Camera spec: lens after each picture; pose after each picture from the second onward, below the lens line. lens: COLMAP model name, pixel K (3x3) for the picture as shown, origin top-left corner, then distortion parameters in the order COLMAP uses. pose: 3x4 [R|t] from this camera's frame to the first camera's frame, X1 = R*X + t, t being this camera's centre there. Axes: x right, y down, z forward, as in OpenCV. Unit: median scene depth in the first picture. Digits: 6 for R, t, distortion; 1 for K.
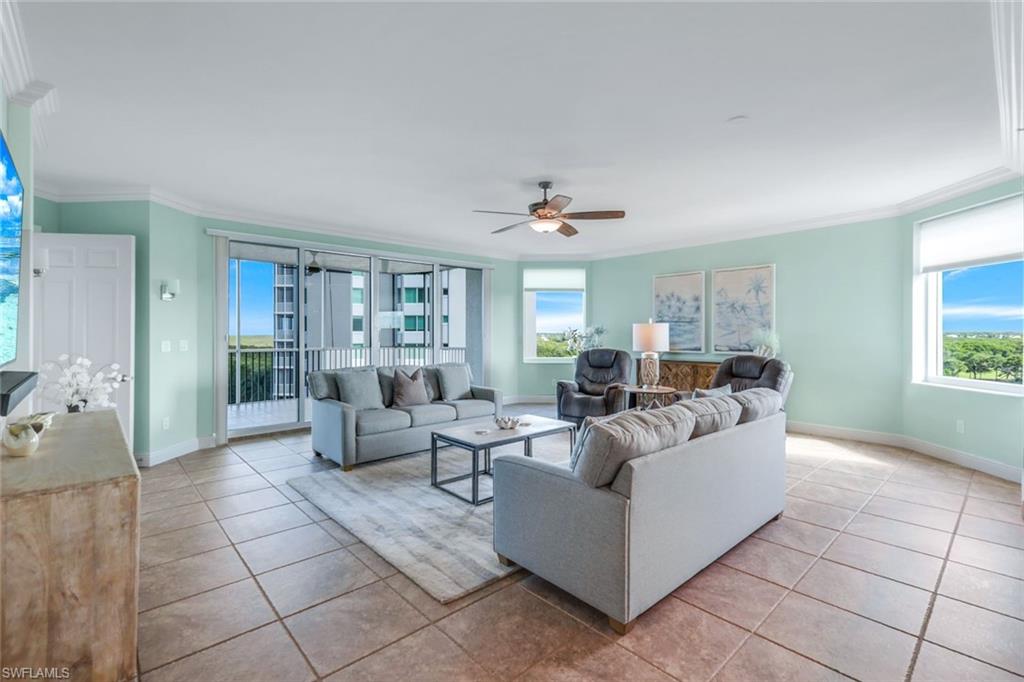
lens RADIAL K [[458.5, 0, 510.4], [0, 458.5, 336.4], [0, 0, 1]] dist [0.007542, 0.000700]
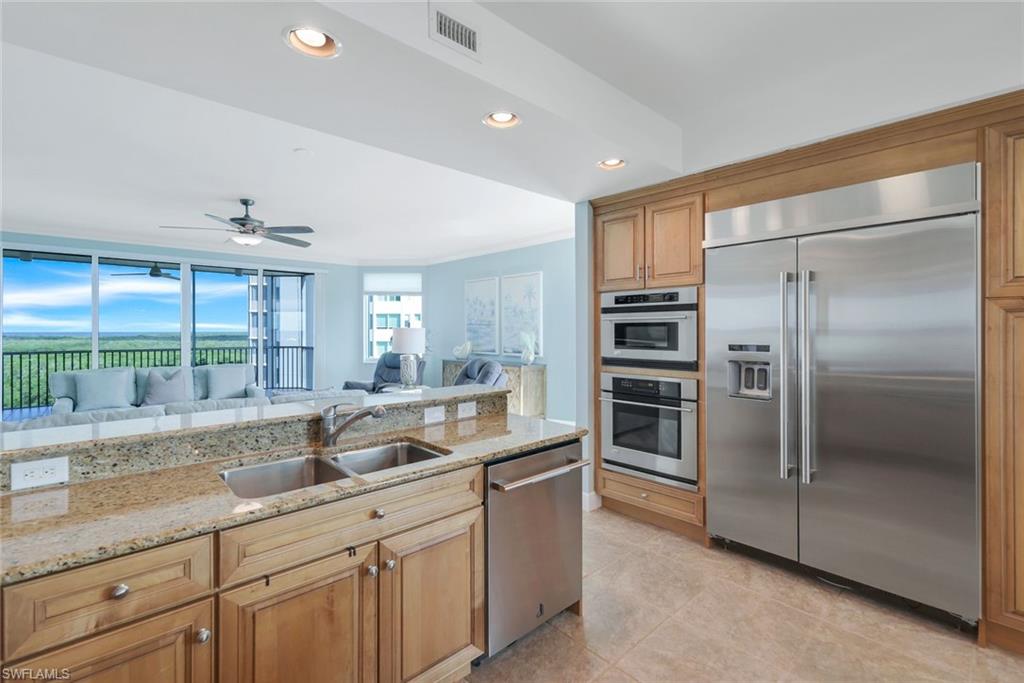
lens RADIAL K [[458.5, 0, 511.6], [0, 458.5, 331.4], [0, 0, 1]] dist [0.007542, 0.000700]
pose [[0.999997, 0.002168, -0.001427, 0.473027], [-0.002174, 0.999989, -0.004128, -0.013320], [0.001418, 0.004131, 0.999990, -0.060736]]
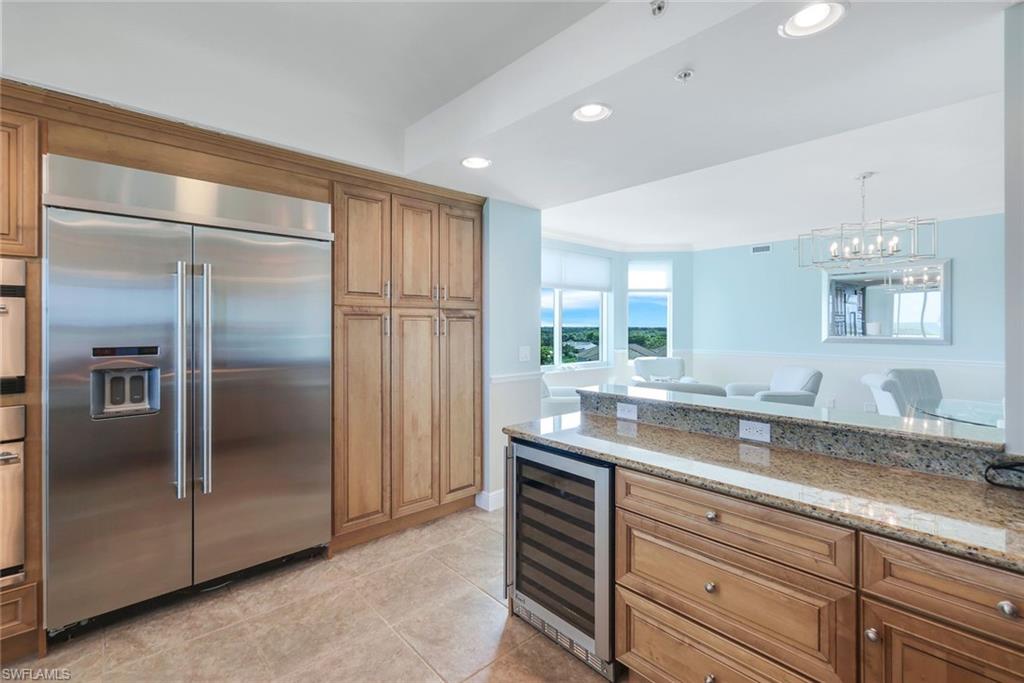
lens RADIAL K [[458.5, 0, 516.8], [0, 458.5, 324.0], [0, 0, 1]] dist [0.007542, 0.000700]
pose [[-0.002835, 0.006047, 0.999978, 0.364928], [0.002373, 0.999979, -0.006040, -0.016829], [-0.999993, 0.002356, -0.002849, 0.078686]]
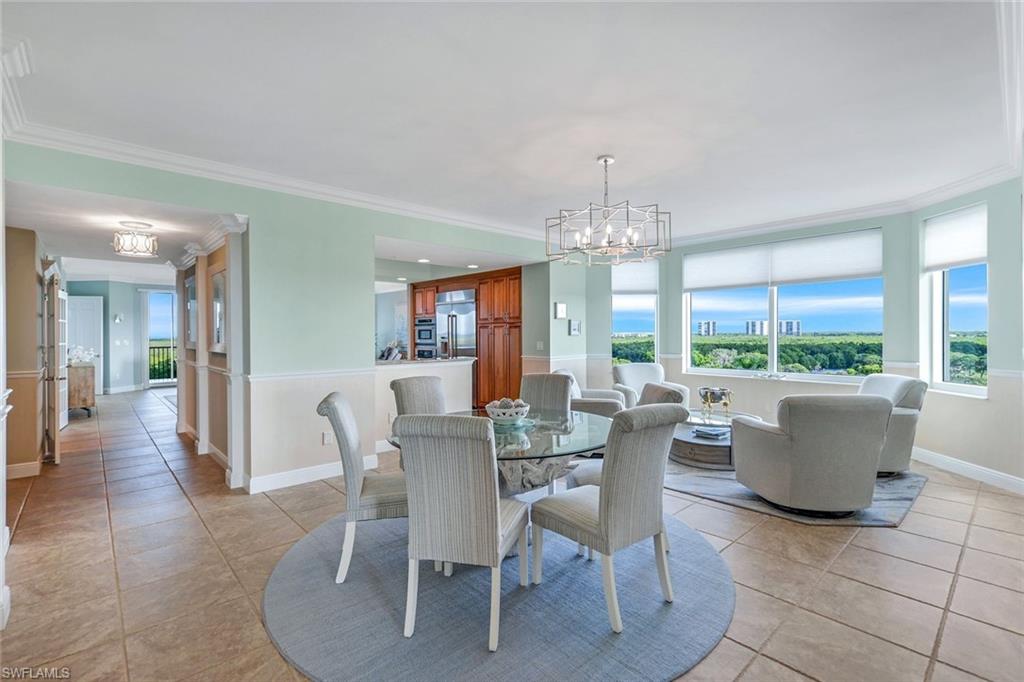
lens RADIAL K [[458.5, 0, 512.1], [0, 458.5, 334.1], [0, 0, 1]] dist [0.007542, 0.000700]
pose [[0.999976, -0.001240, 0.006819, 0.865691], [0.001281, 0.999981, -0.006060, -0.003334], [-0.006811, 0.006069, 0.999958, -0.941587]]
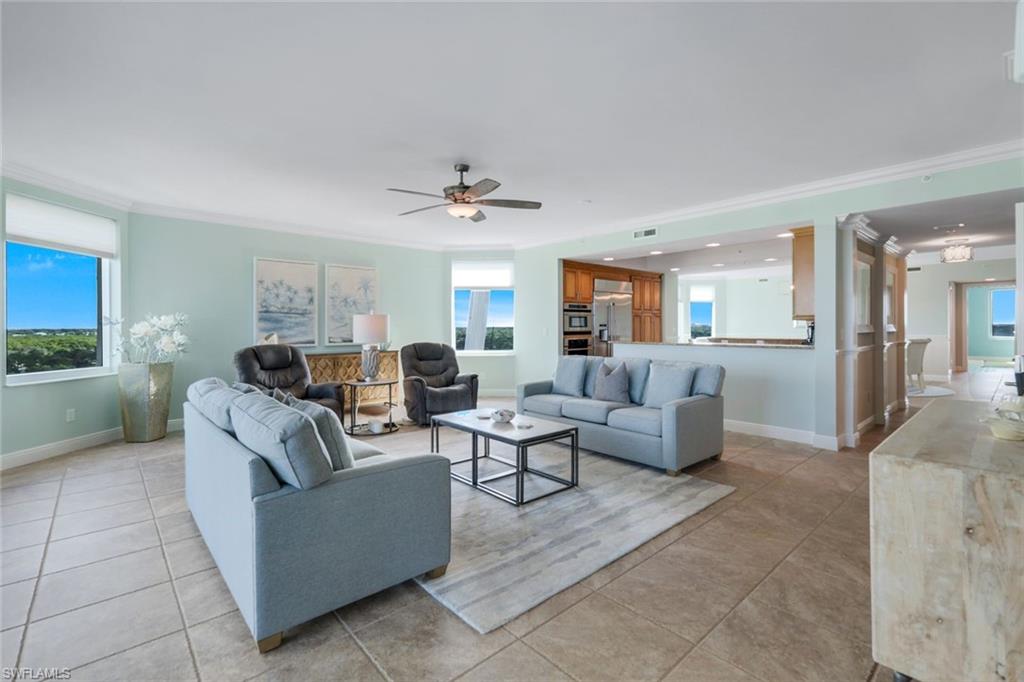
lens RADIAL K [[458.5, 0, 513.0], [0, 458.5, 331.5], [0, 0, 1]] dist [0.007542, 0.000700]
pose [[0.001147, -0.007549, 0.999971, -0.588709], [0.012747, 0.999890, 0.007534, 0.003494], [-0.999918, 0.012738, 0.001243, 0.598182]]
